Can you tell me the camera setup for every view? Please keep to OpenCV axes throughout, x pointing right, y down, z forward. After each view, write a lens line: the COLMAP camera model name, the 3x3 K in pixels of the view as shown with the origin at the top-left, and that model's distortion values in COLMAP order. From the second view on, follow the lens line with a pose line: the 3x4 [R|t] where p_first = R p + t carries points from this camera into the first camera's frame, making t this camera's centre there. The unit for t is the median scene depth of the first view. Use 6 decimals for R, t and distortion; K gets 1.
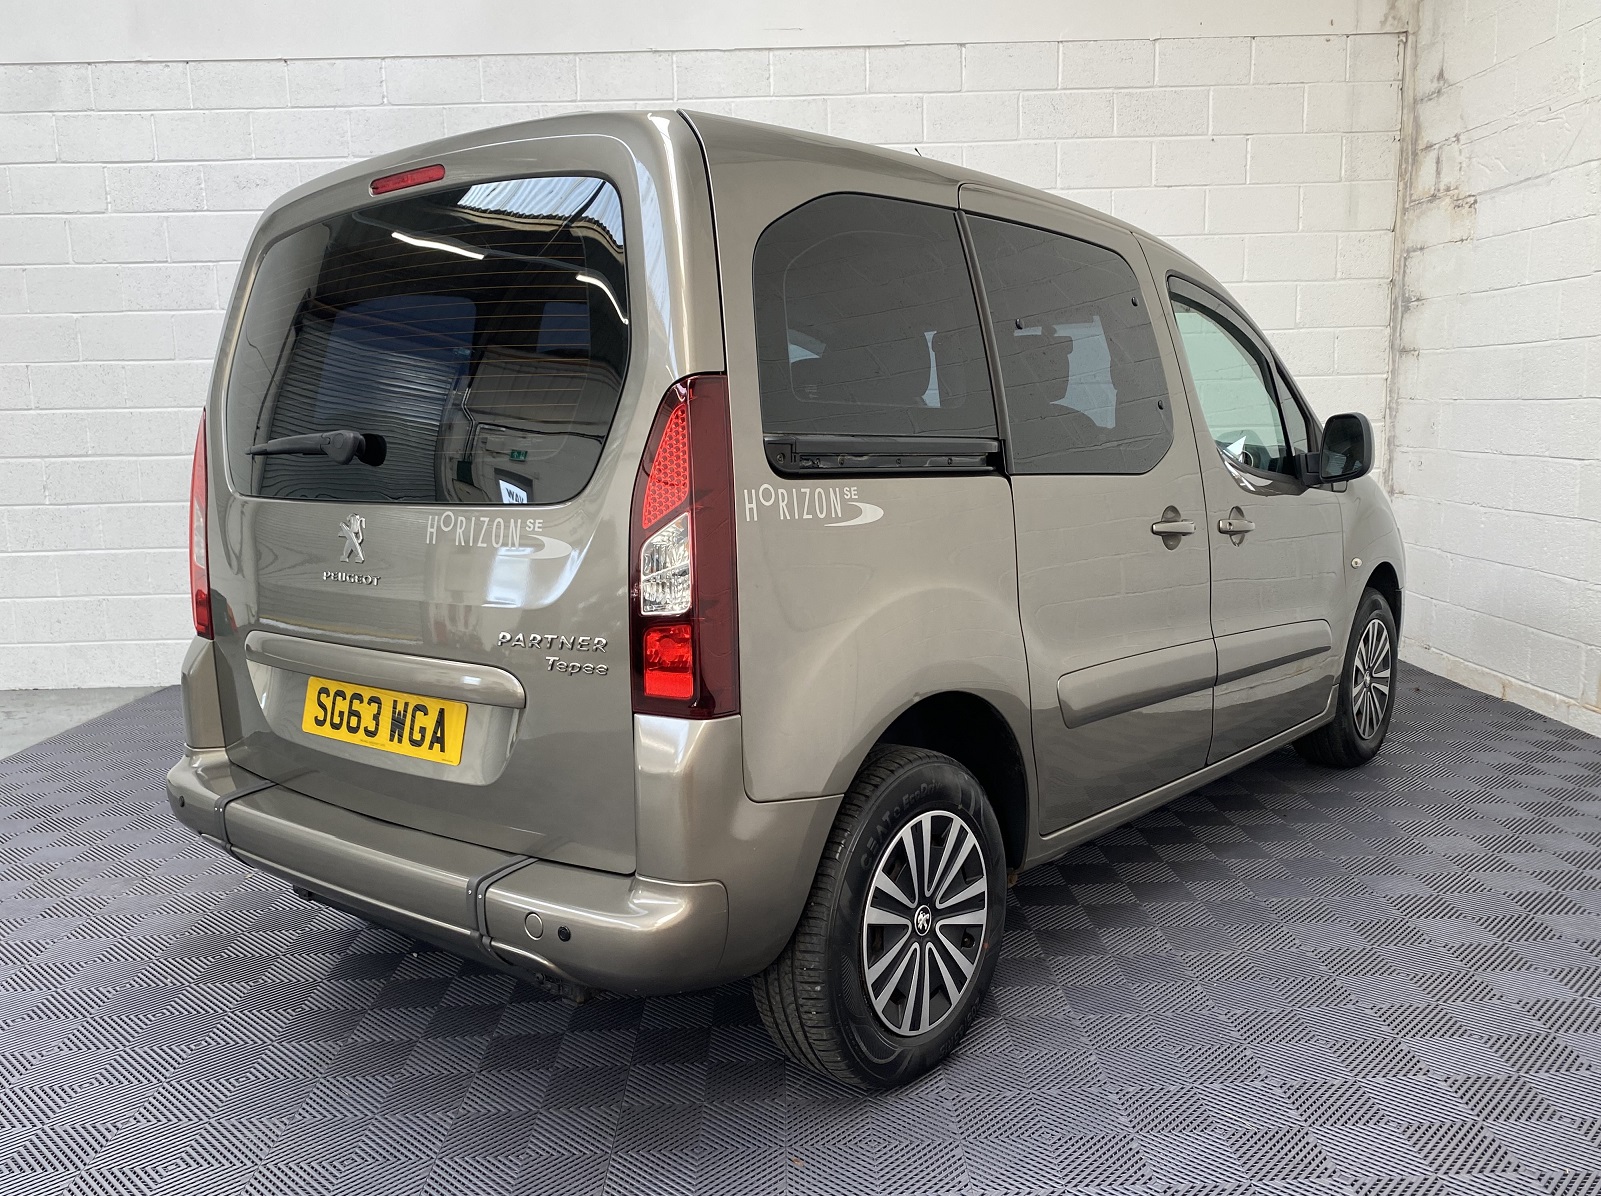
lens RADIAL K [[1324.3, 0, 797.0], [0, 1324.3, 601.1], [0, 0, 1]] dist [0.022017, 0.003730]
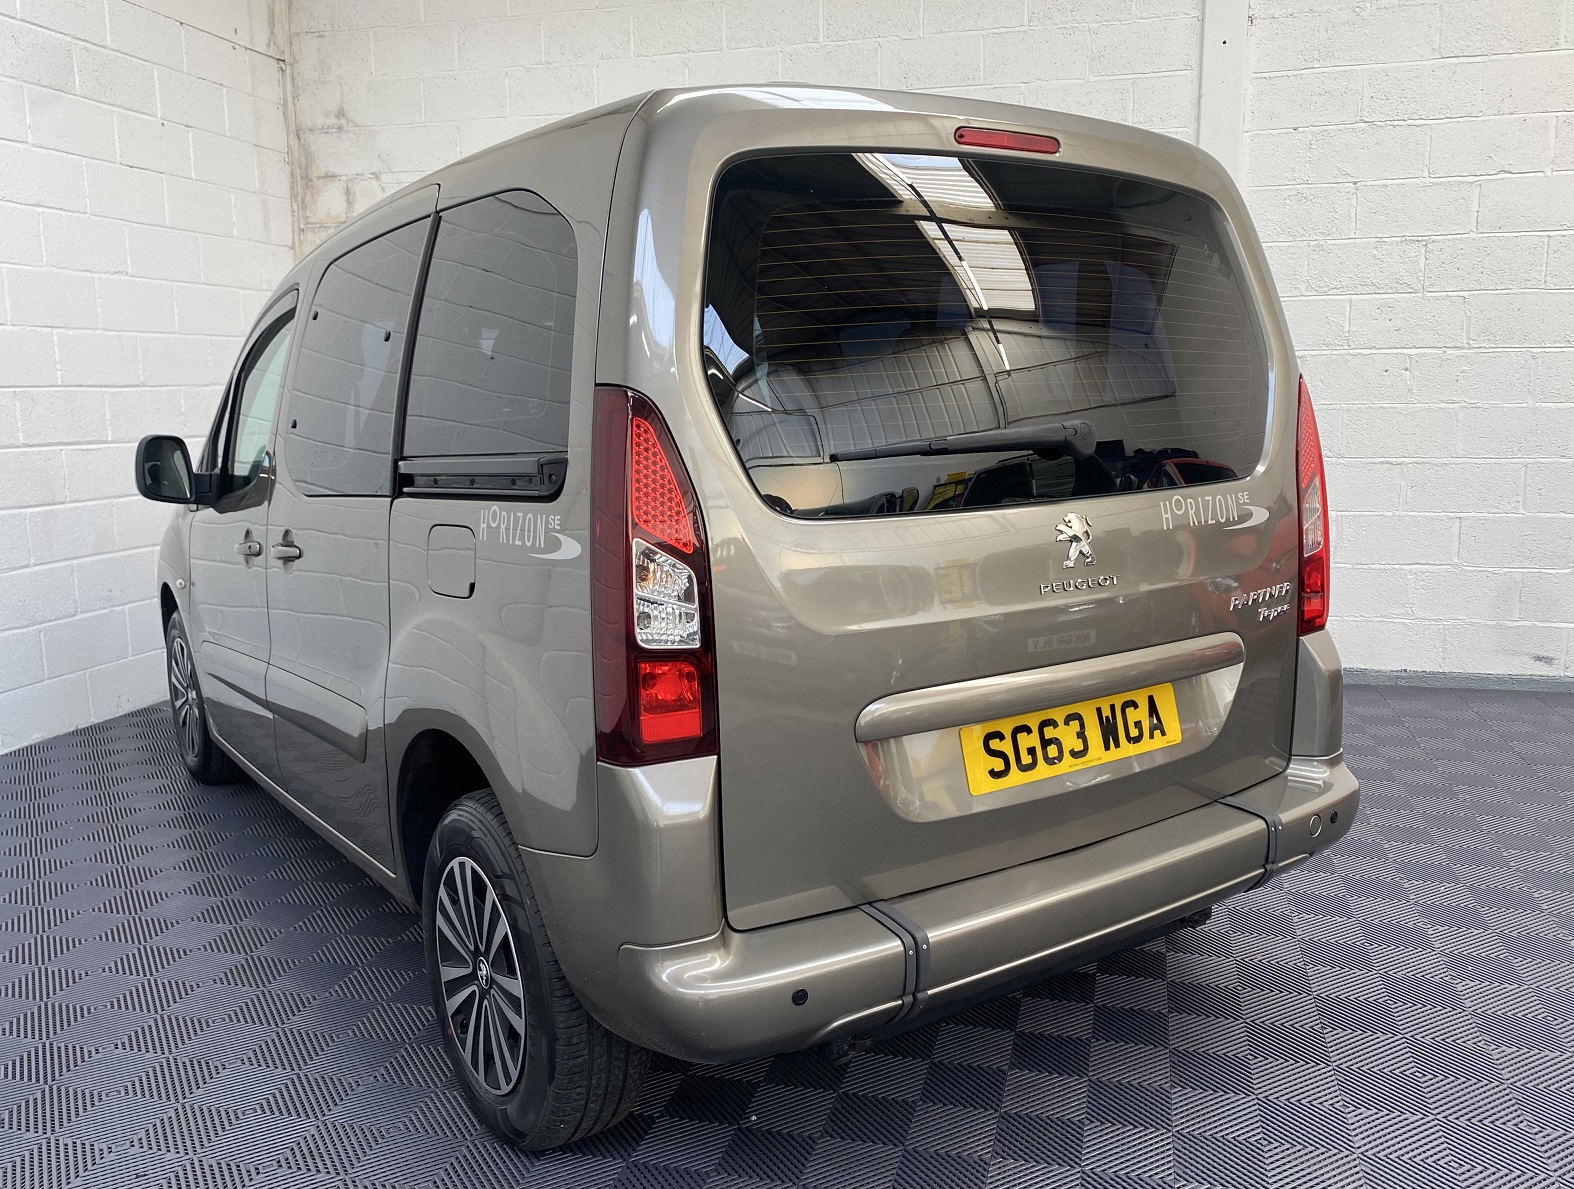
lens RADIAL K [[1329.9, 0, 787.0], [0, 1329.9, 594.5], [0, 0, 1]] dist [0.051044, -0.047904]
pose [[0.277510, -0.127405, 0.952238, -1.174776], [0.150523, 0.984693, 0.087881, -0.111174], [-0.948858, 0.118945, 0.292439, 0.876531]]
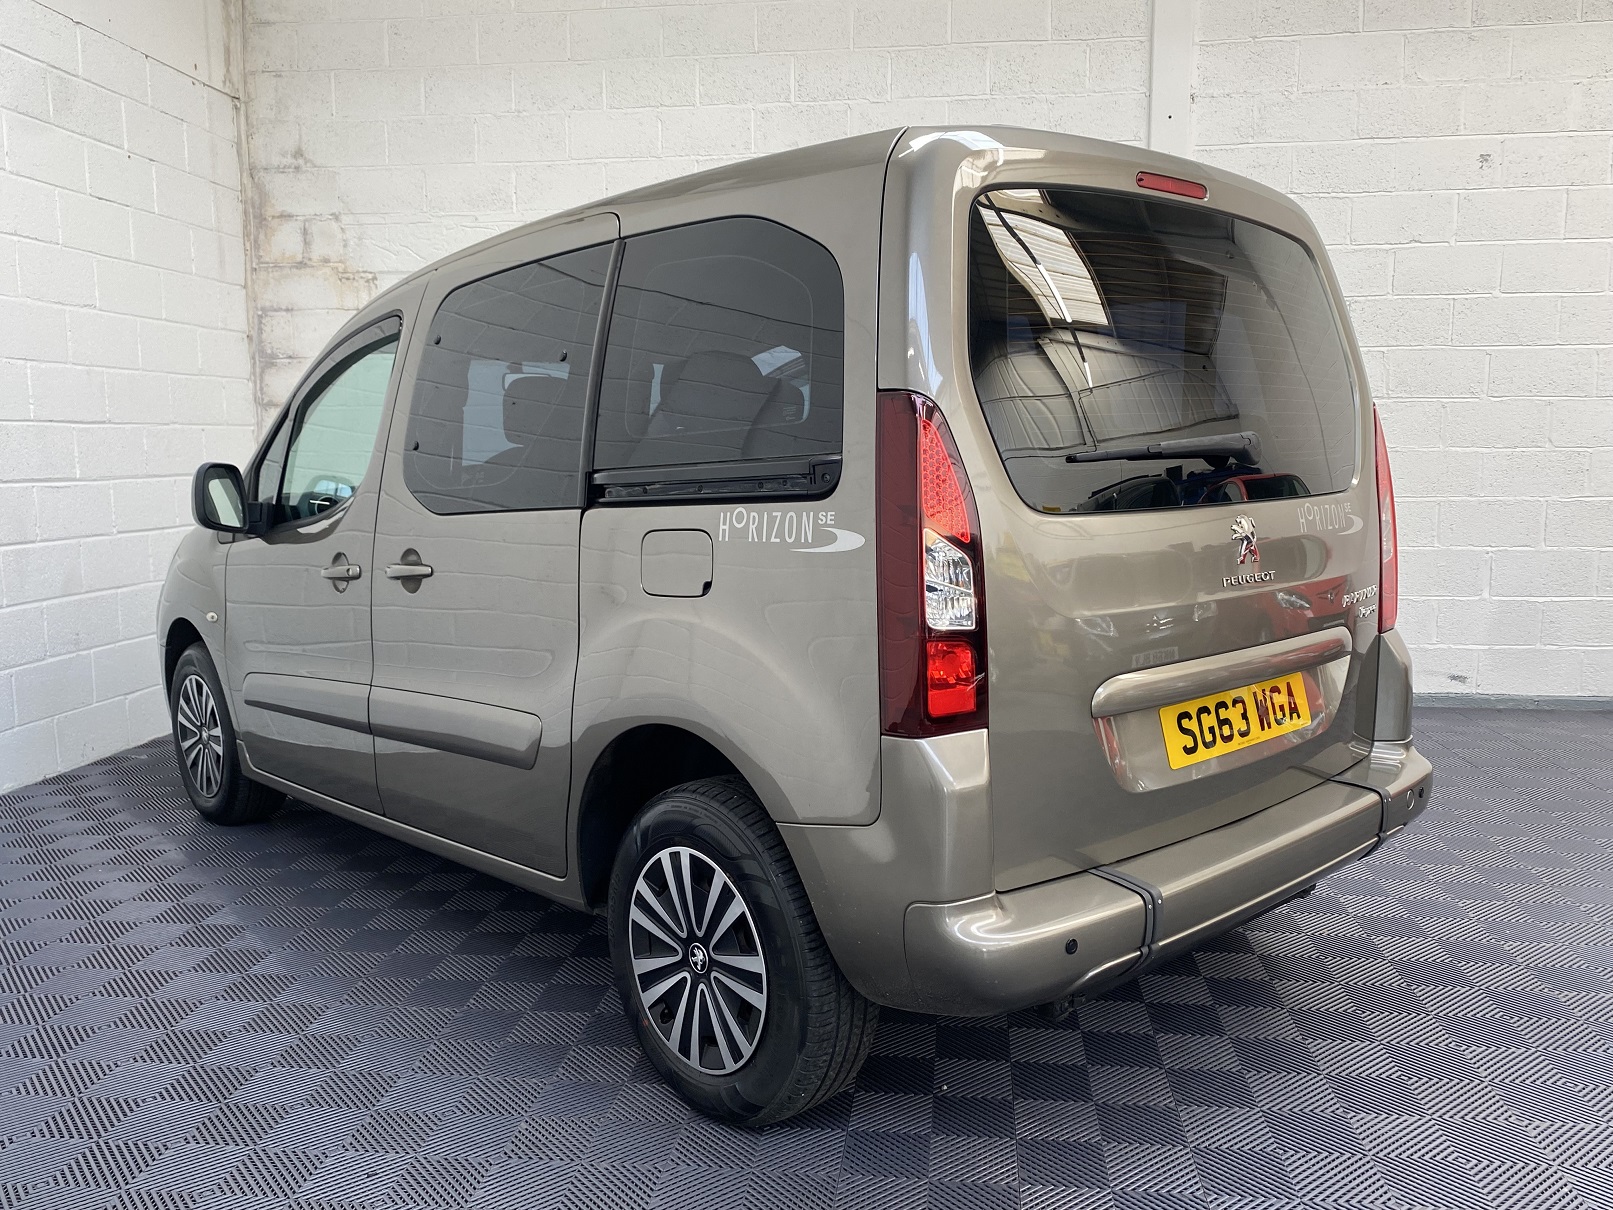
lens RADIAL K [[1334.3, 0, 803.0], [0, 1334.3, 608.1], [0, 0, 1]] dist [0.022017, 0.003730]
pose [[0.144225, -0.096255, 0.984852, -1.297657], [0.152337, 0.985553, 0.074015, -0.113303], [-0.977749, 0.139354, 0.156805, 1.109848]]
